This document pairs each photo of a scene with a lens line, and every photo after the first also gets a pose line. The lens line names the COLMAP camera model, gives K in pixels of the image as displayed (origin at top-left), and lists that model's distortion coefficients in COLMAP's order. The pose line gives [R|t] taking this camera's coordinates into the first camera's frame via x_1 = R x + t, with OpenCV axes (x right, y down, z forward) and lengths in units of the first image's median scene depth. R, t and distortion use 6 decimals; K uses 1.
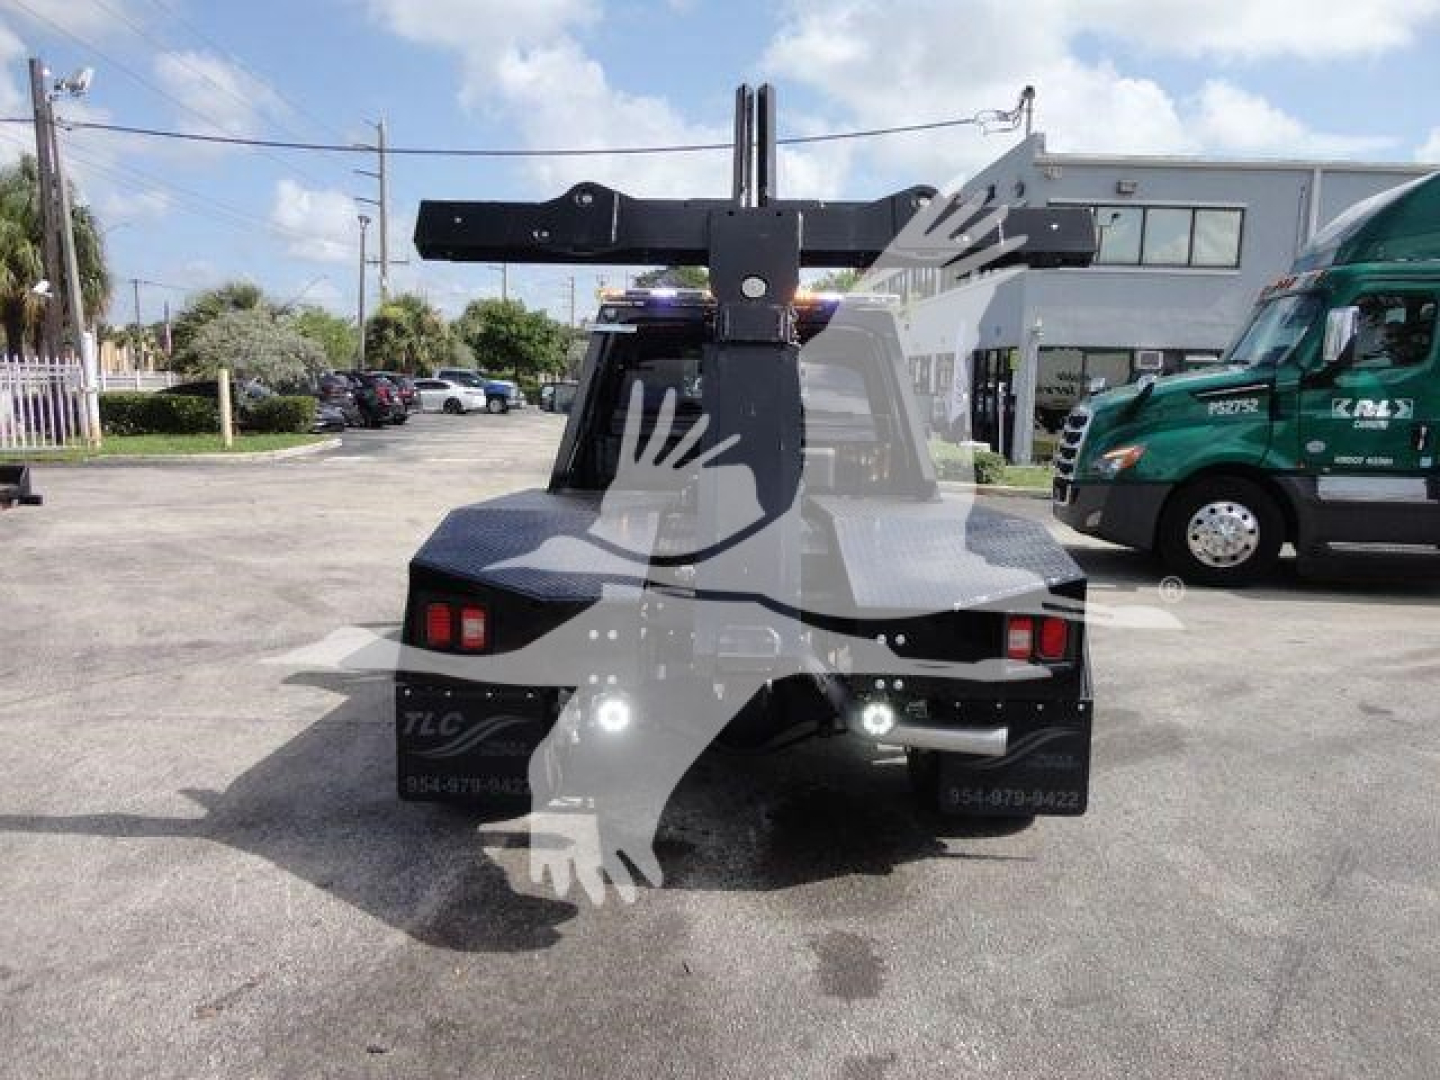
lens RADIAL K [[1043.8, 0, 725.3], [0, 1043.8, 536.2], [0, 0, 1]] dist [-0.002317, -0.001390]
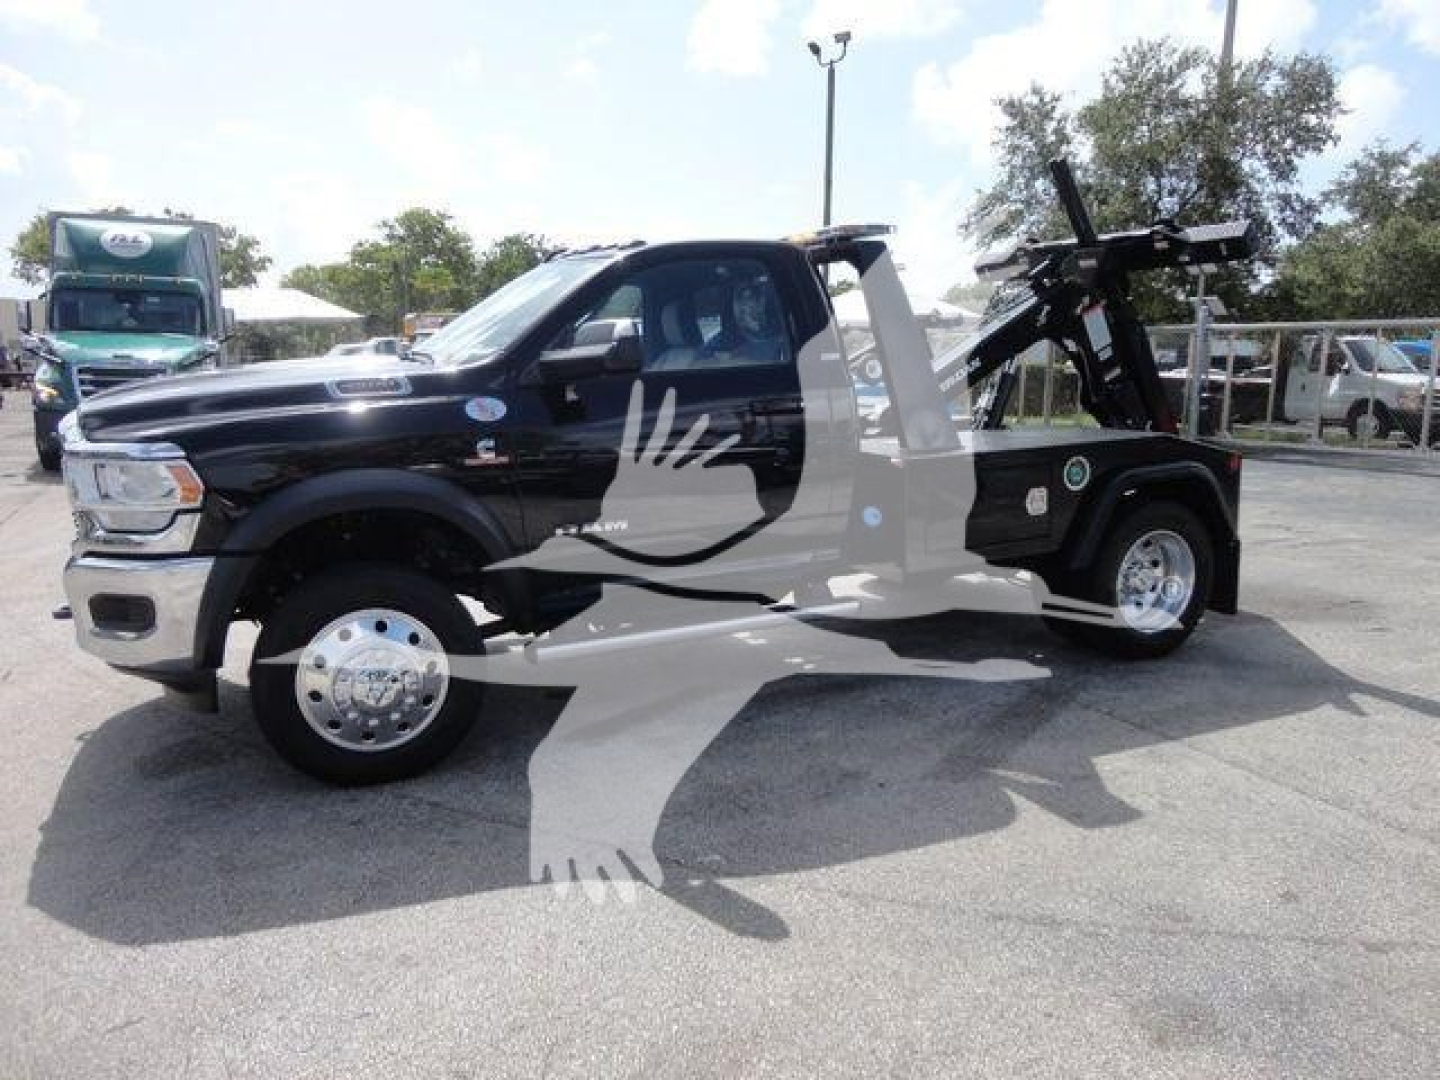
lens RADIAL K [[1048.5, 0, 729.5], [0, 1048.5, 533.7], [0, 0, 1]] dist [-0.005327, -0.001178]
pose [[-0.434974, -0.167472, 0.884732, -0.805875], [0.113301, 0.964563, 0.238287, -0.187411], [-0.893286, 0.203890, -0.400585, 1.374322]]
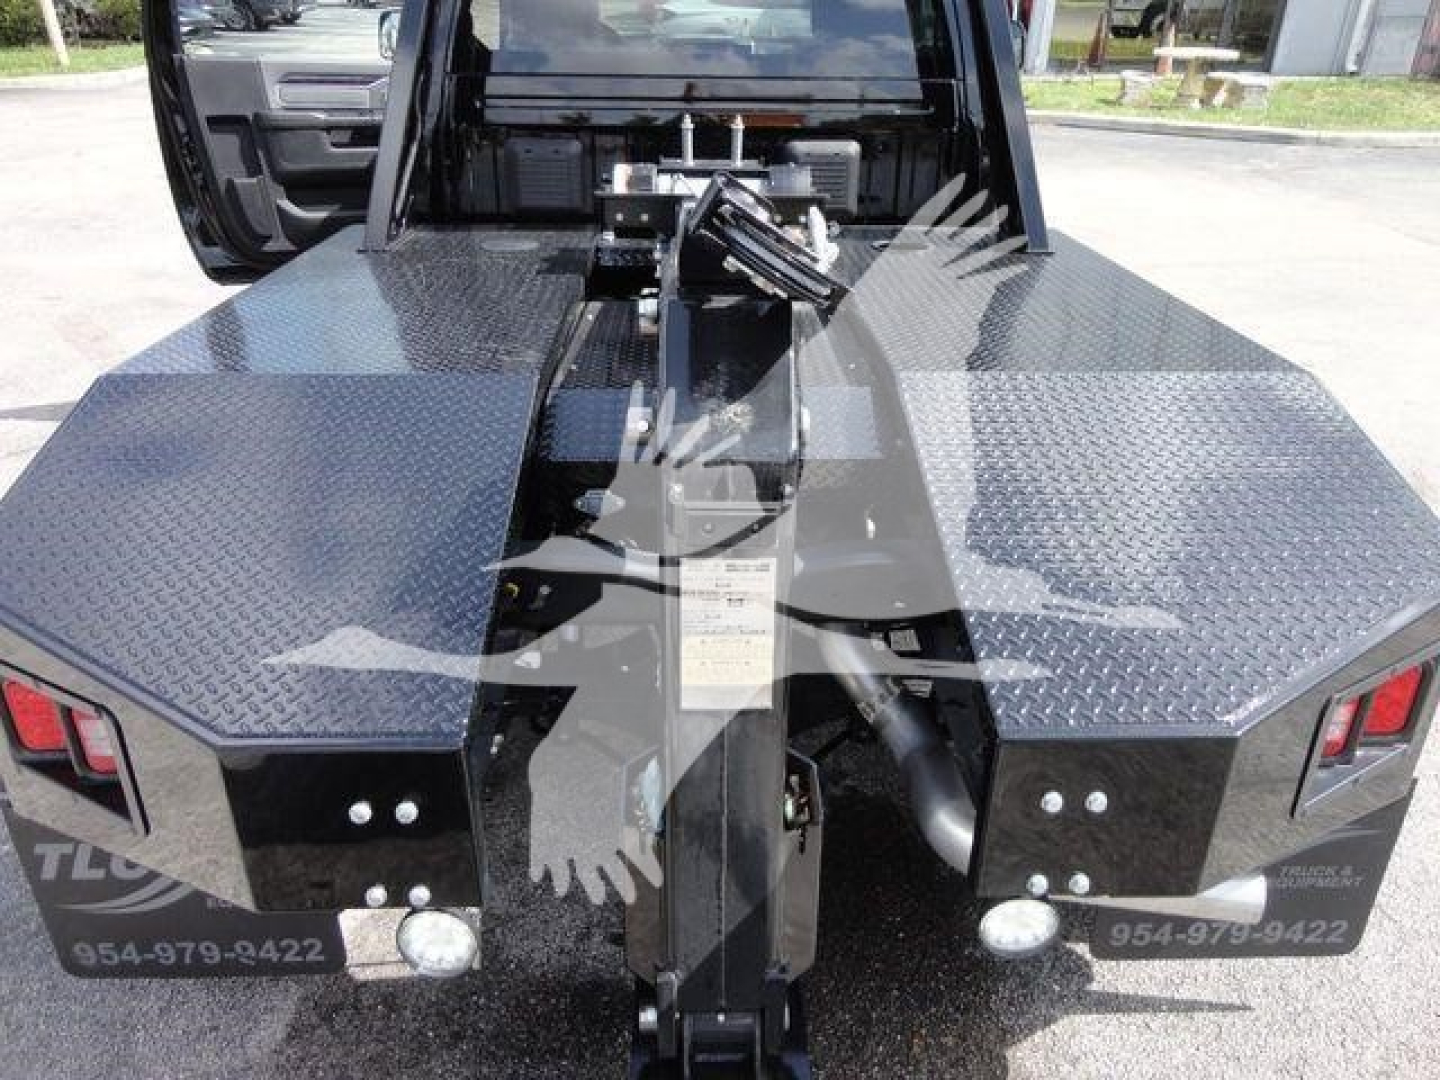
lens RADIAL K [[1035.6, 0, 738.6], [0, 1035.6, 545.5], [0, 0, 1]] dist [-0.003288, 0.003239]
pose [[0.998838, -0.031213, 0.036718, 0.006491], [0.015758, 0.931571, 0.363217, -0.080819], [-0.045543, -0.362216, 0.930981, 0.358635]]
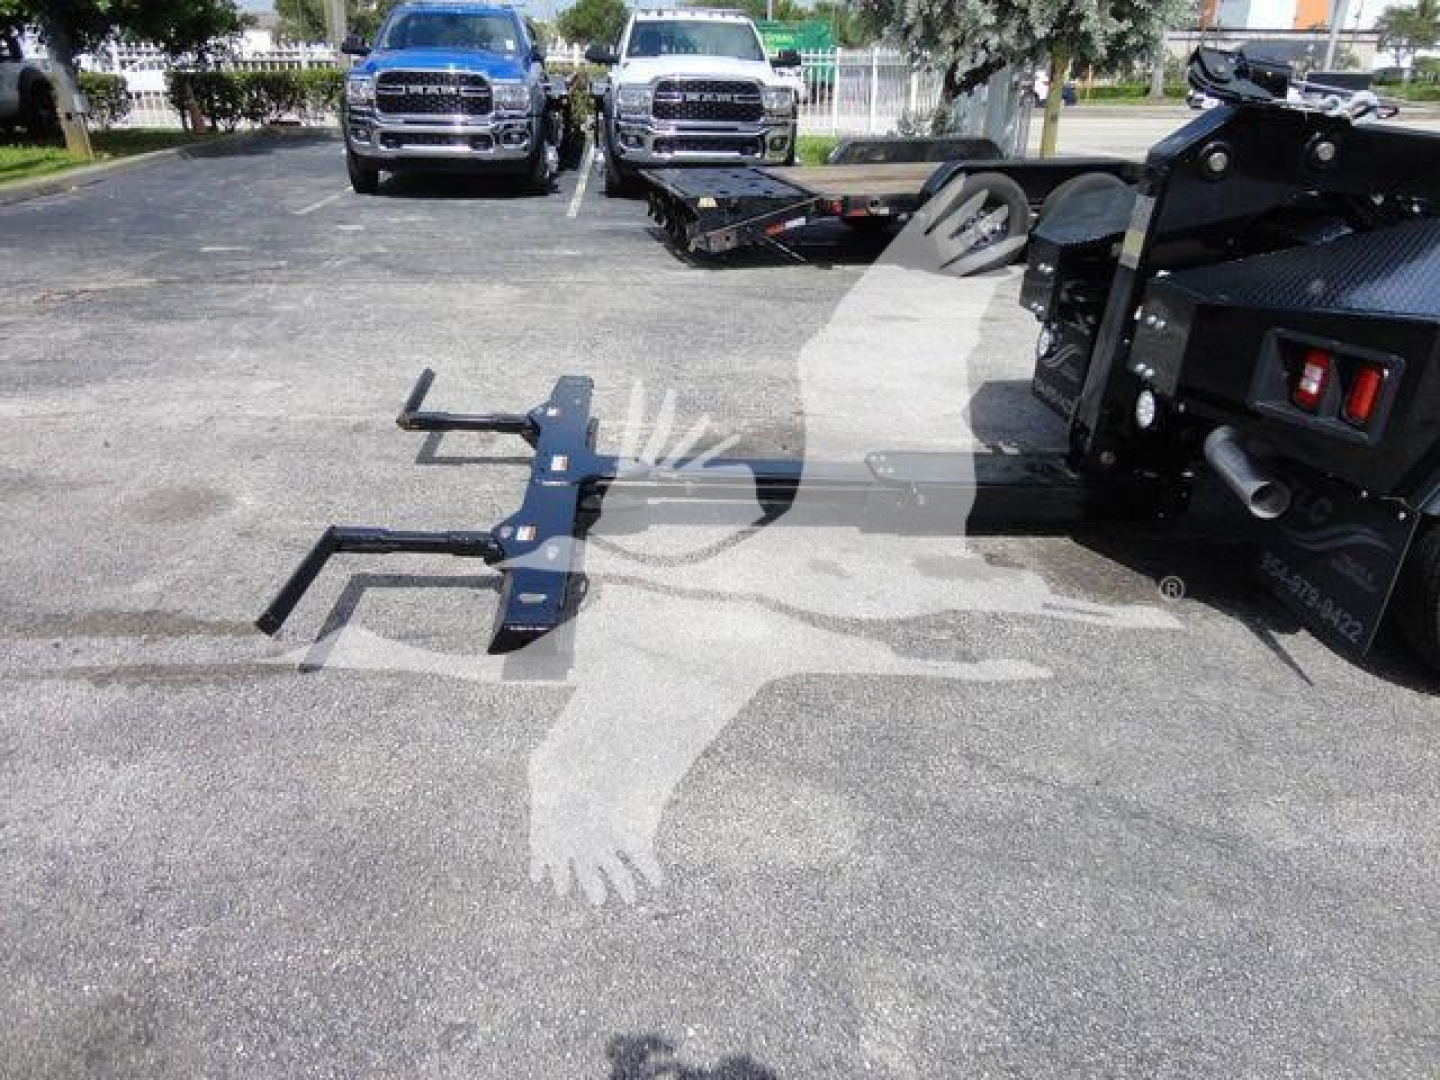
lens RADIAL K [[1043.8, 0, 725.3], [0, 1043.8, 536.2], [0, 0, 1]] dist [-0.002317, -0.001390]
pose [[0.084391, 0.388238, -0.917687, 0.570769], [-0.153644, 0.915028, 0.372984, -0.007150], [0.984516, 0.109520, 0.136870, 0.281676]]
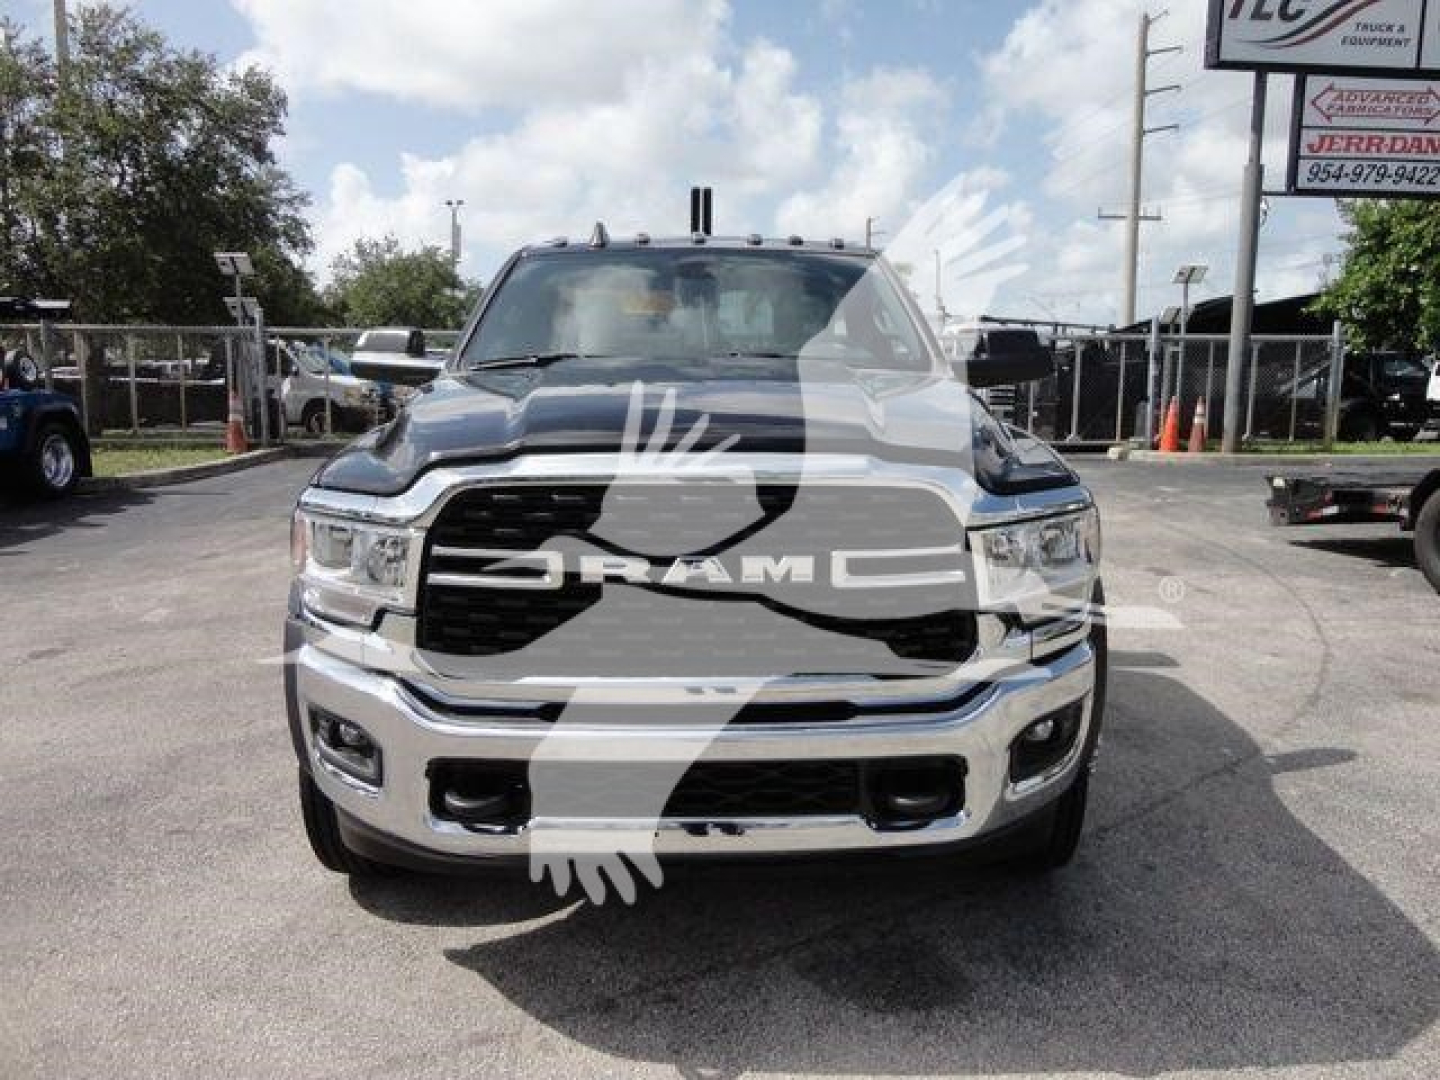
lens RADIAL K [[1048.5, 0, 729.5], [0, 1048.5, 533.7], [0, 0, 1]] dist [-0.005327, -0.001178]
pose [[-0.999066, -0.021156, -0.037681, 0.023612], [-0.031184, 0.956601, 0.289727, -0.231645], [0.029916, 0.290632, -0.956367, 1.825408]]
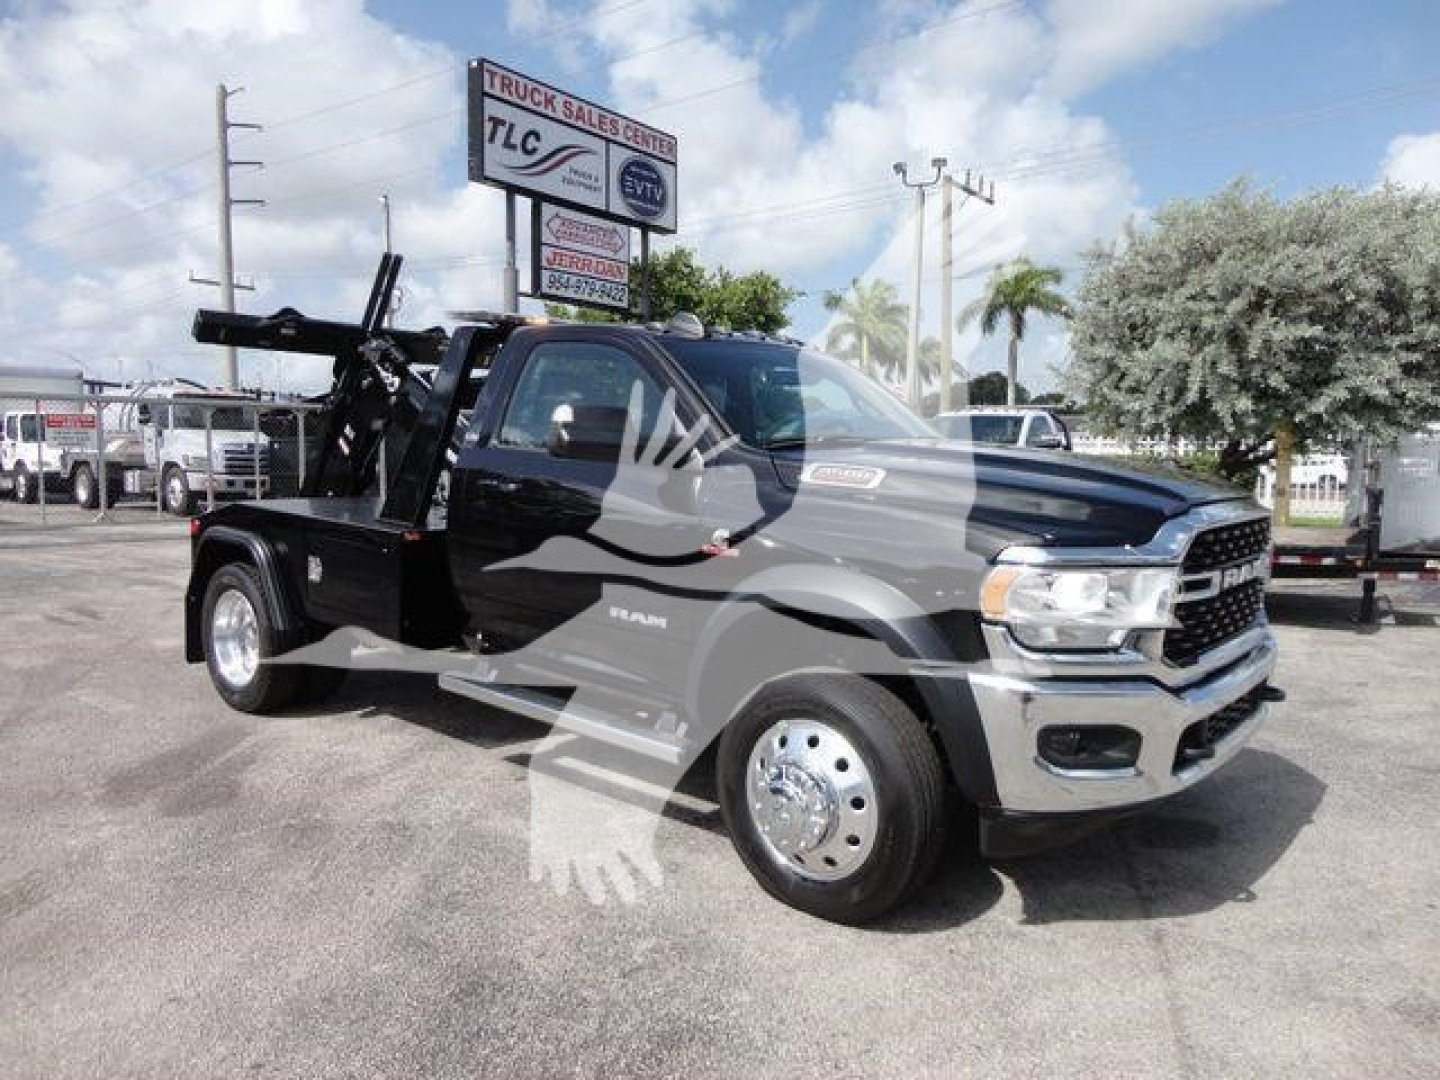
lens RADIAL K [[1040.5, 0, 725.7], [0, 1040.5, 539.8], [0, 0, 1]] dist [0.002856, -0.004683]
pose [[-0.624666, 0.040059, -0.779864, 0.665882], [-0.135324, 0.978020, 0.158632, -0.187080], [0.769077, 0.204626, -0.605515, 1.605570]]
